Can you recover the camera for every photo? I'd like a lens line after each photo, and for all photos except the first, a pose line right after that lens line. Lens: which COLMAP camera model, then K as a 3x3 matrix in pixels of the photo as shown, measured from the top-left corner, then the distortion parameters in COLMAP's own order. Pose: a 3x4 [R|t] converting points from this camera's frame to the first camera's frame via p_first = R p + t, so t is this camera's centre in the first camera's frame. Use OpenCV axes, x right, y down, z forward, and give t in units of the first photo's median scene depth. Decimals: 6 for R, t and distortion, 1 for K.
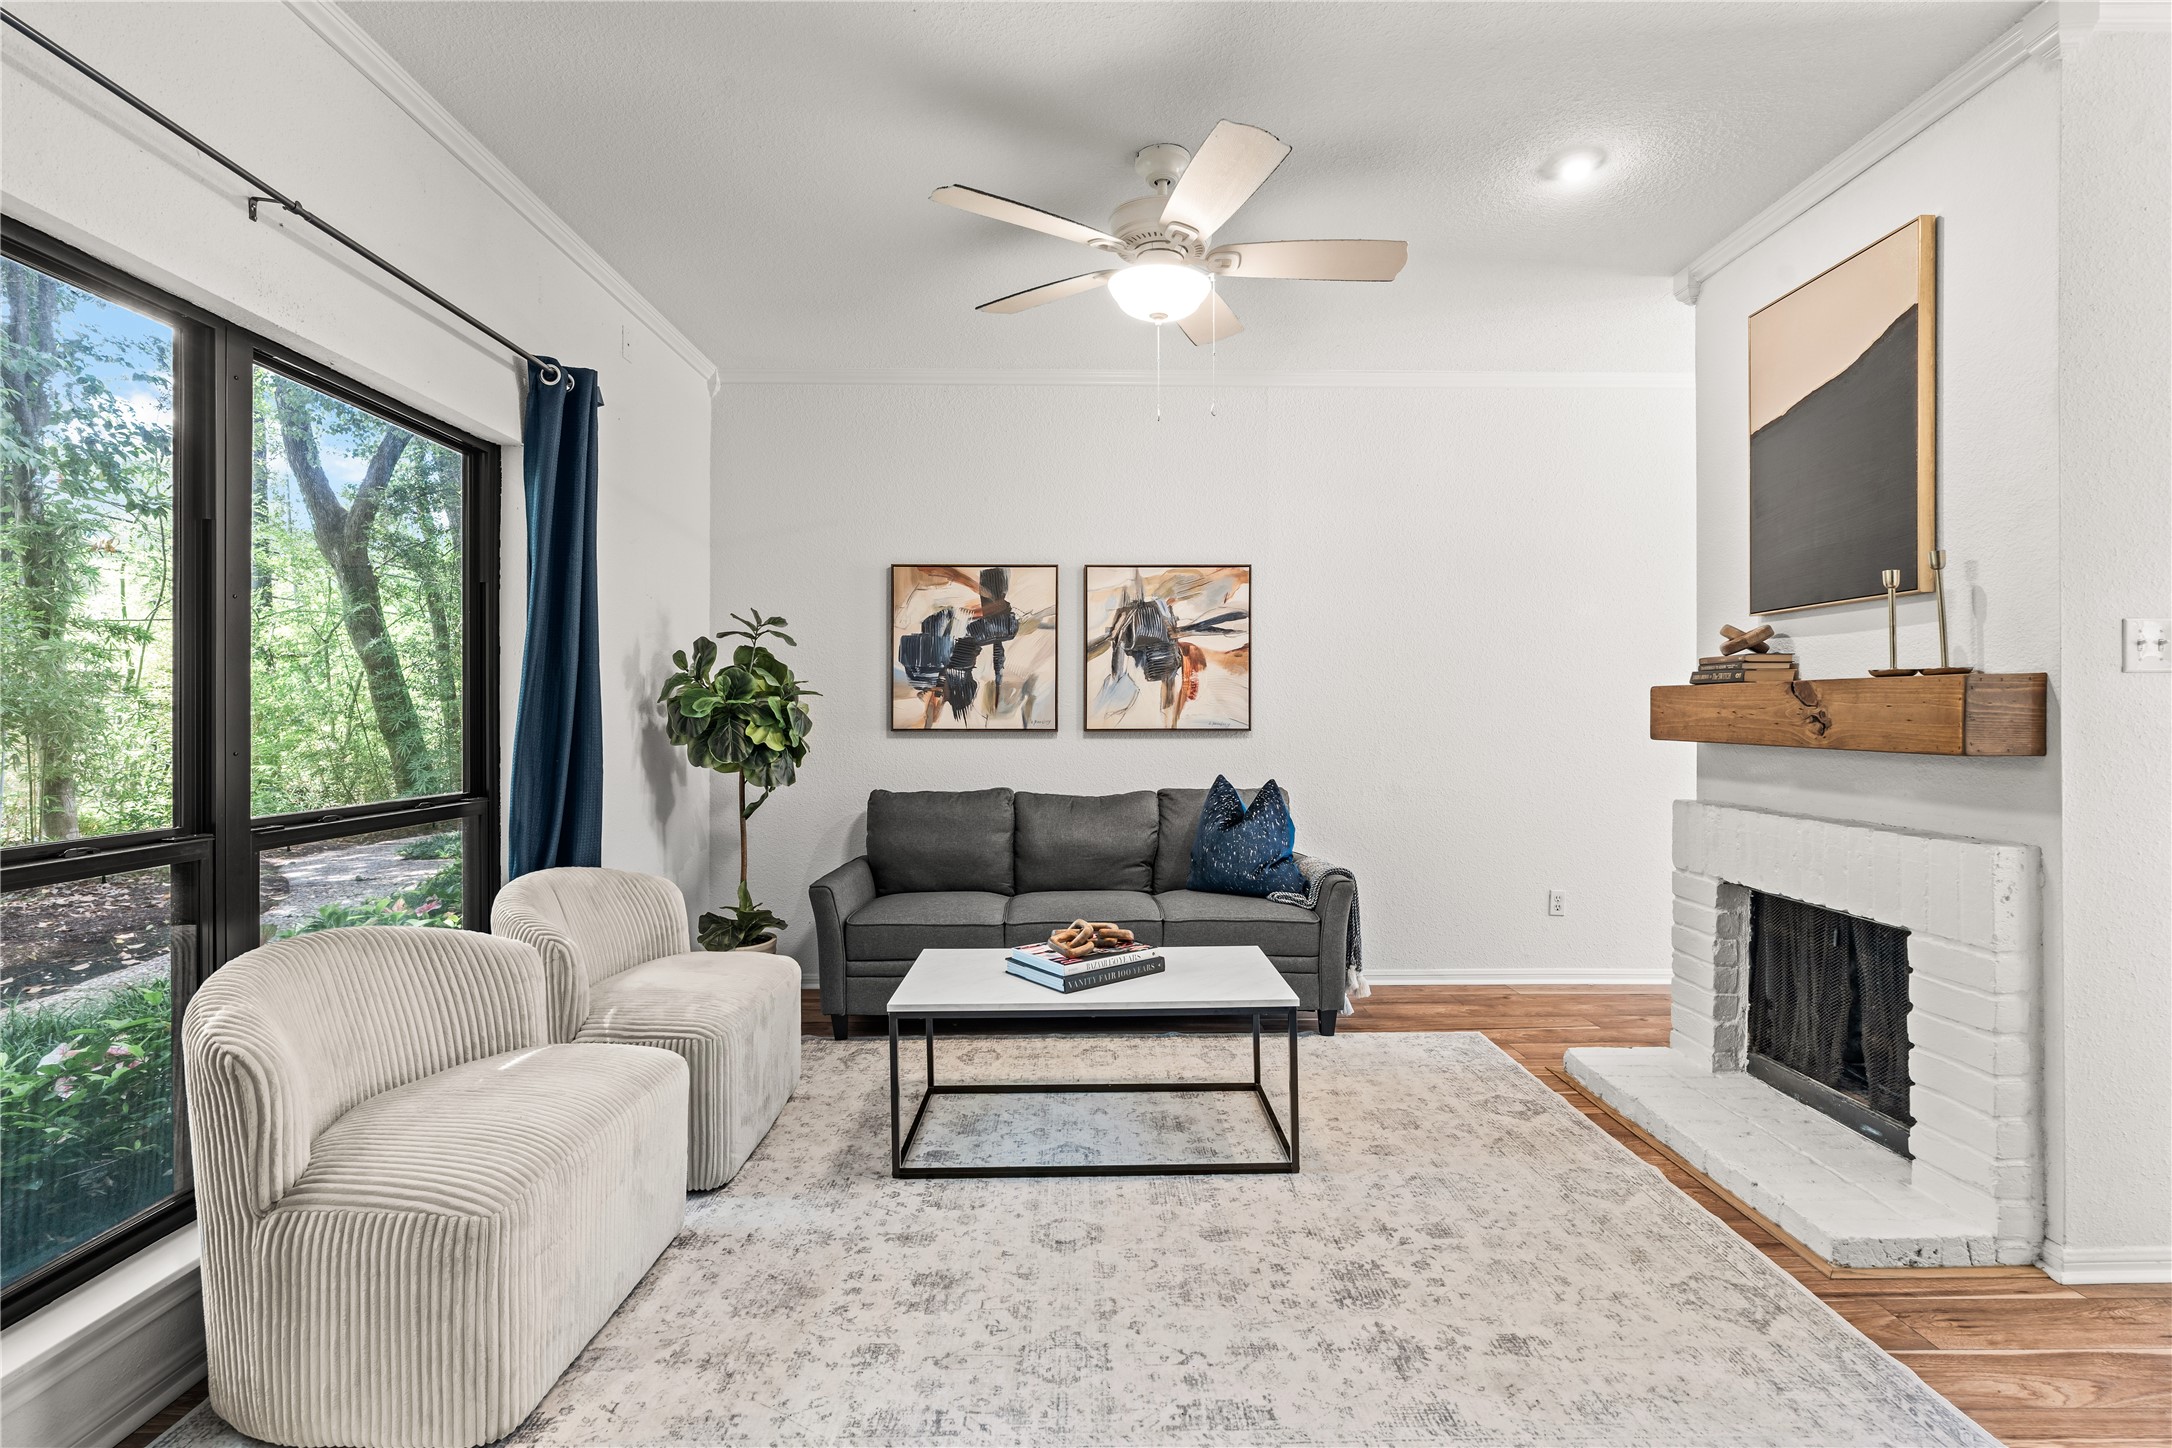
lens RADIAL K [[980.8, 0, 1089.3], [0, 980.8, 717.5], [0, 0, 1]] dist [-0.002884, 0.001609]
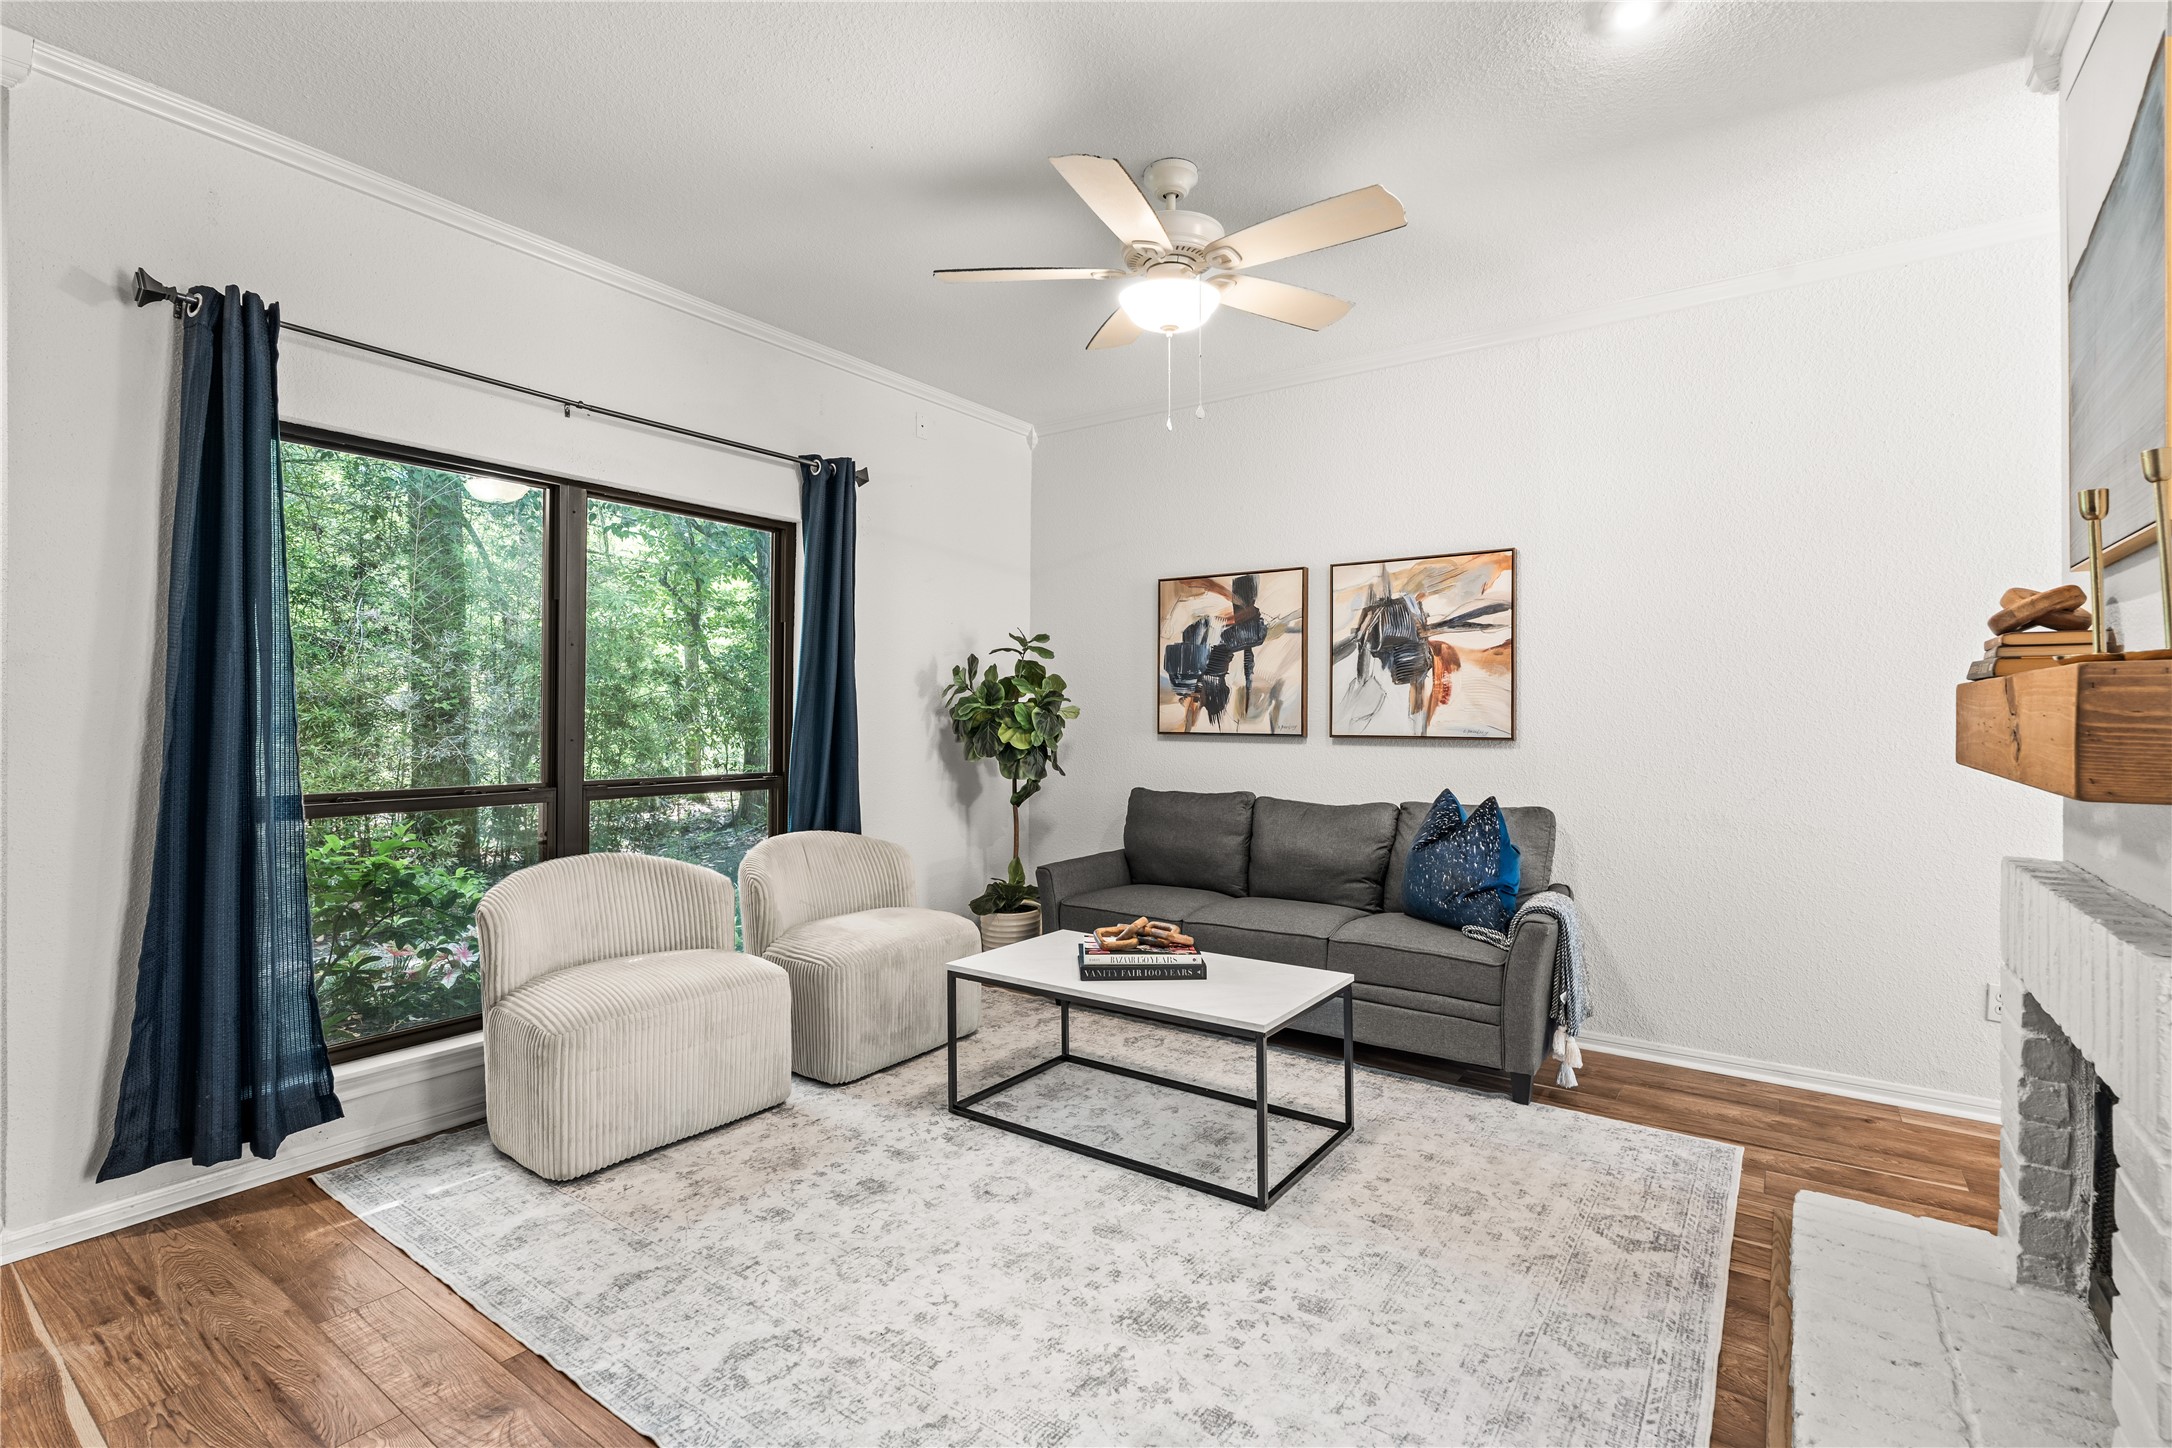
lens RADIAL K [[980.8, 0, 1085.4], [0, 980.8, 714.0], [0, 0, 1]] dist [-0.002884, 0.001609]
pose [[0.807714, 0.003602, -0.589563, 0.521959], [-0.007533, 0.999963, -0.004211, -0.004305], [0.589526, 0.007843, 0.807711, 0.116194]]
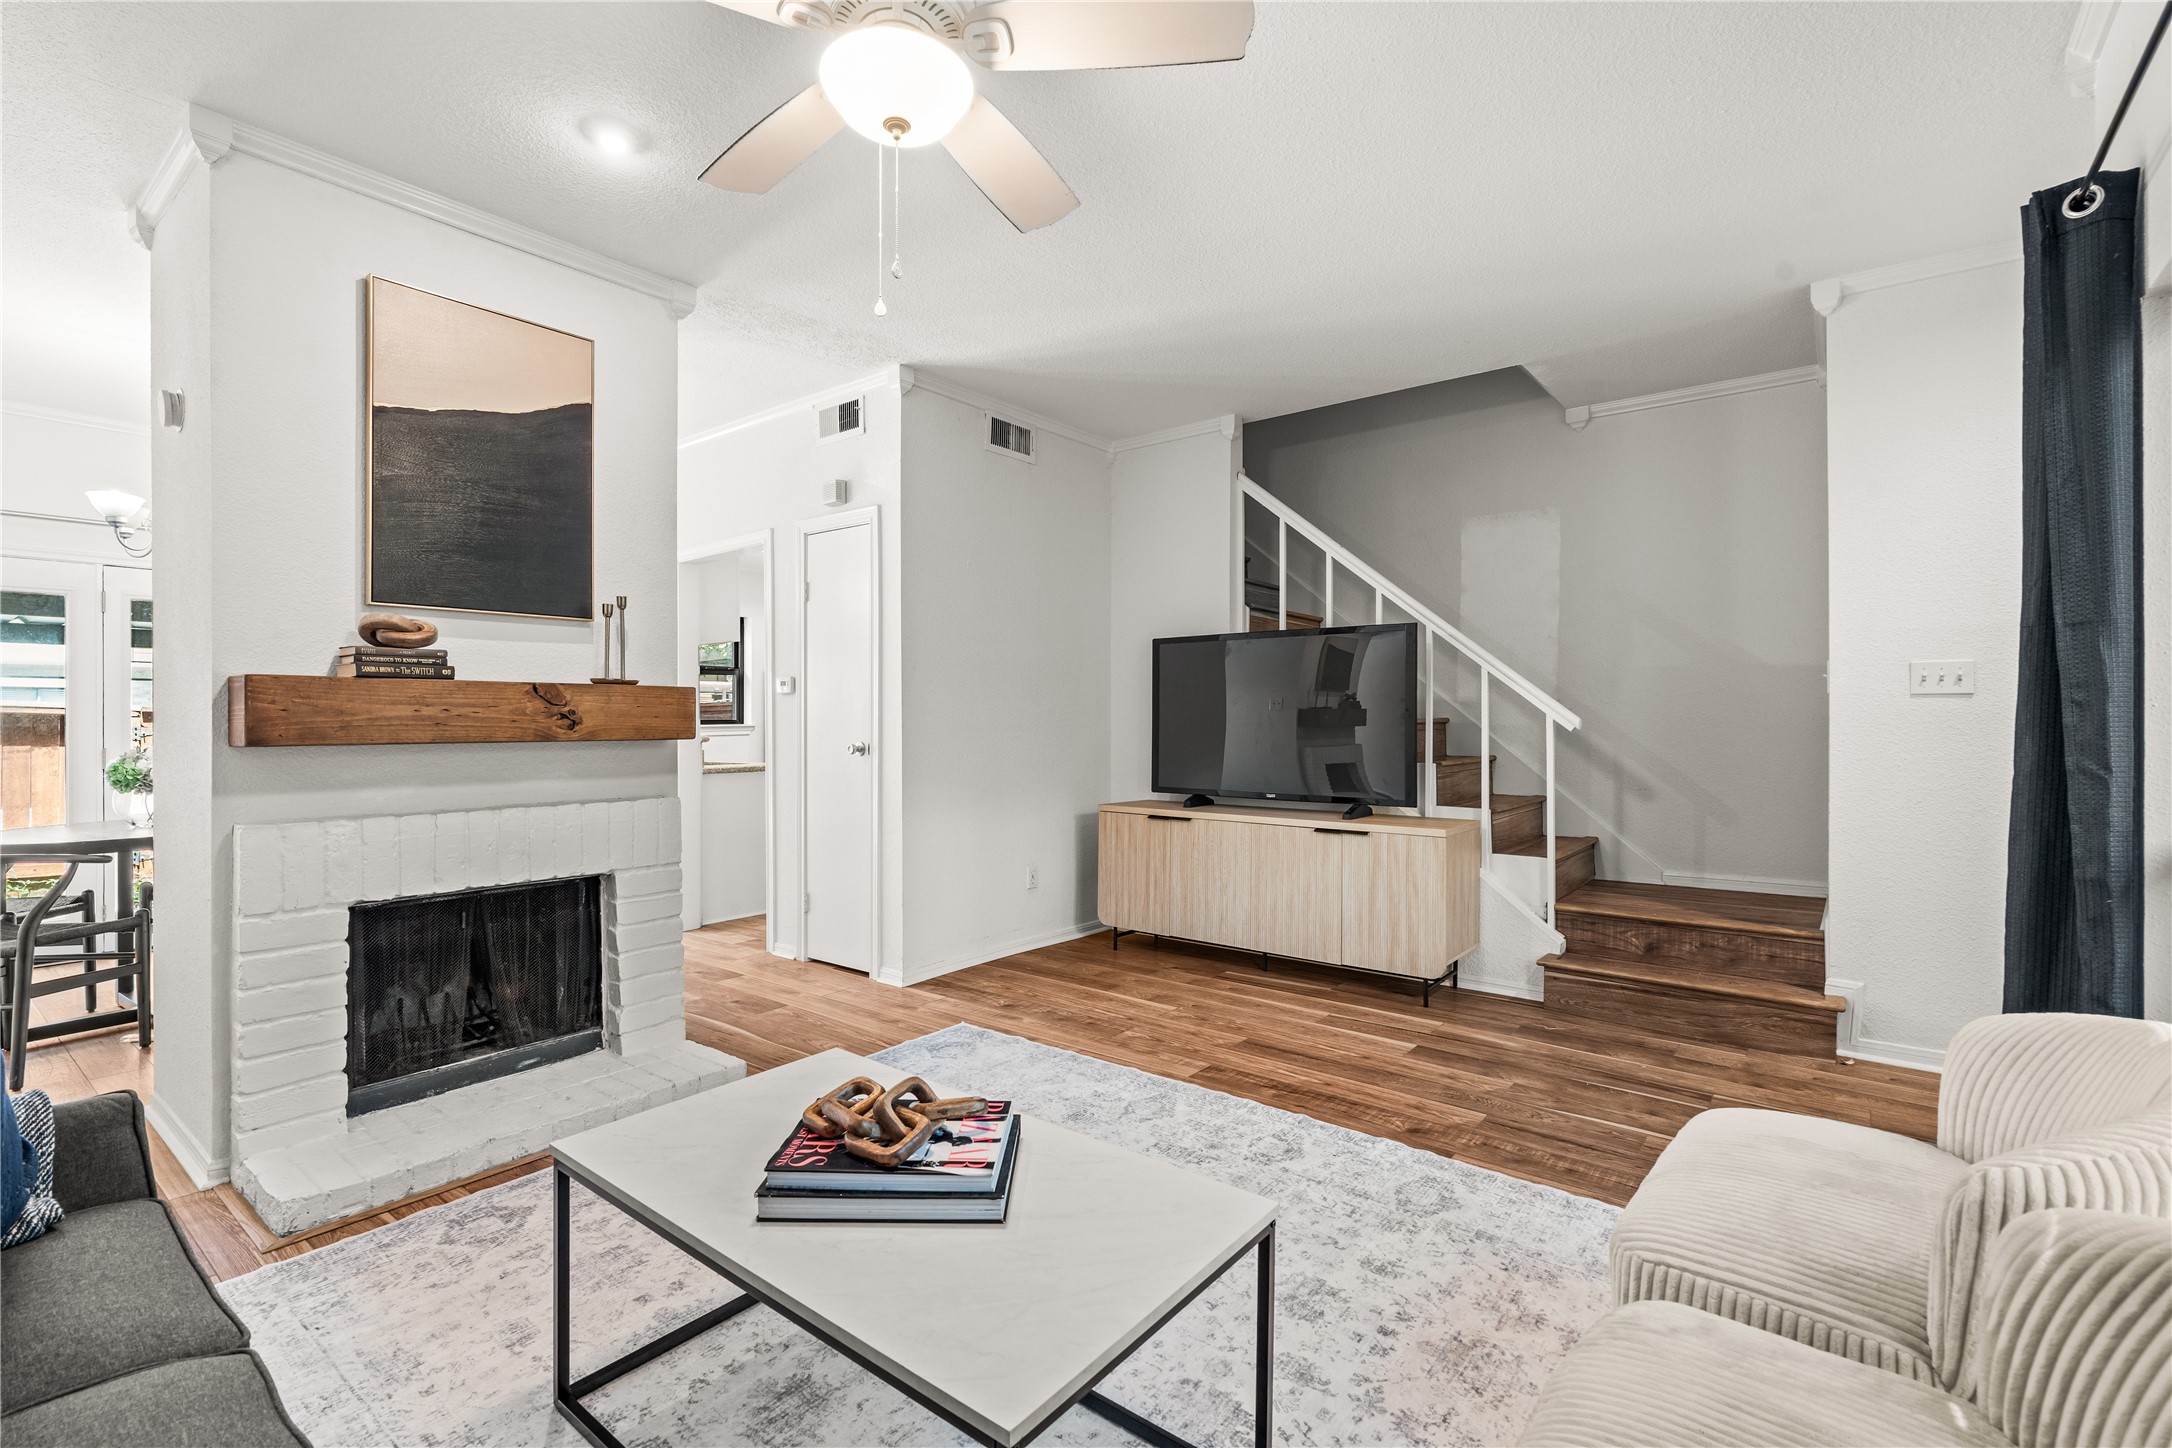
lens RADIAL K [[980.8, 0, 1083.9], [0, 980.8, 720.5], [0, 0, 1]] dist [-0.002884, 0.001609]
pose [[-0.780220, -0.001898, 0.625502, -0.398138], [0.003220, 0.999970, 0.007051, 0.000117], [-0.625496, 0.007516, -0.780191, 1.267880]]
